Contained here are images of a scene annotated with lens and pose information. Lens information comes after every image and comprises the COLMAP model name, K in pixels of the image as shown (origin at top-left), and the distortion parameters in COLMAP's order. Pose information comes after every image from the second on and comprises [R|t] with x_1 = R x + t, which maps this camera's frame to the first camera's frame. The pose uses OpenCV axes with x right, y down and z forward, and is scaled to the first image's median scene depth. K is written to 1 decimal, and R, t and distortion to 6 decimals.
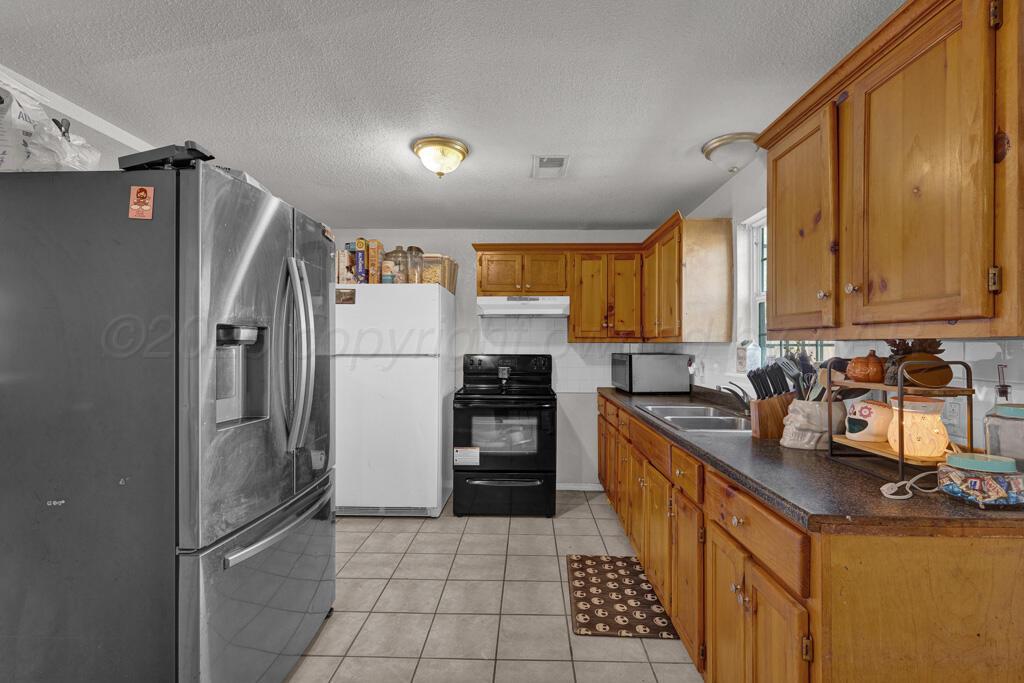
lens RADIAL K [[444.5, 0, 511.1], [0, 444.5, 338.9], [0, 0, 1]] dist [-0.000133, -0.000171]
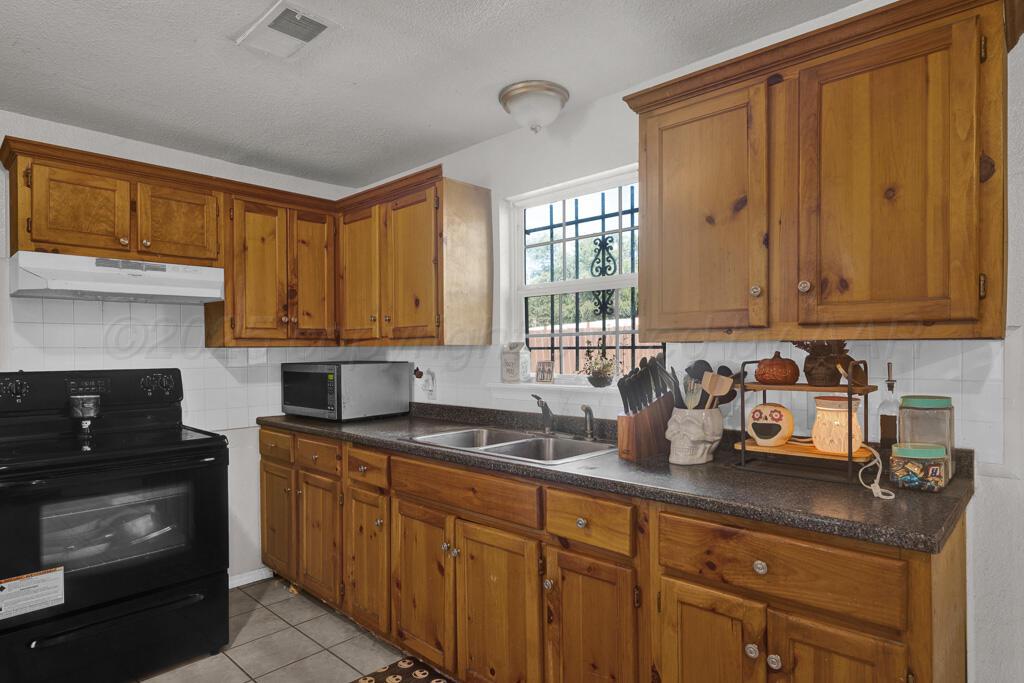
lens RADIAL K [[567.1, 0, 510.8], [0, 567.1, 351.5], [0, 0, 1]] dist [-0.002909, -0.000613]
pose [[0.670625, -0.009696, 0.741733, -0.237164], [-0.001690, 0.999892, 0.014598, 0.003837], [-0.741795, -0.011043, 0.670536, 0.284669]]
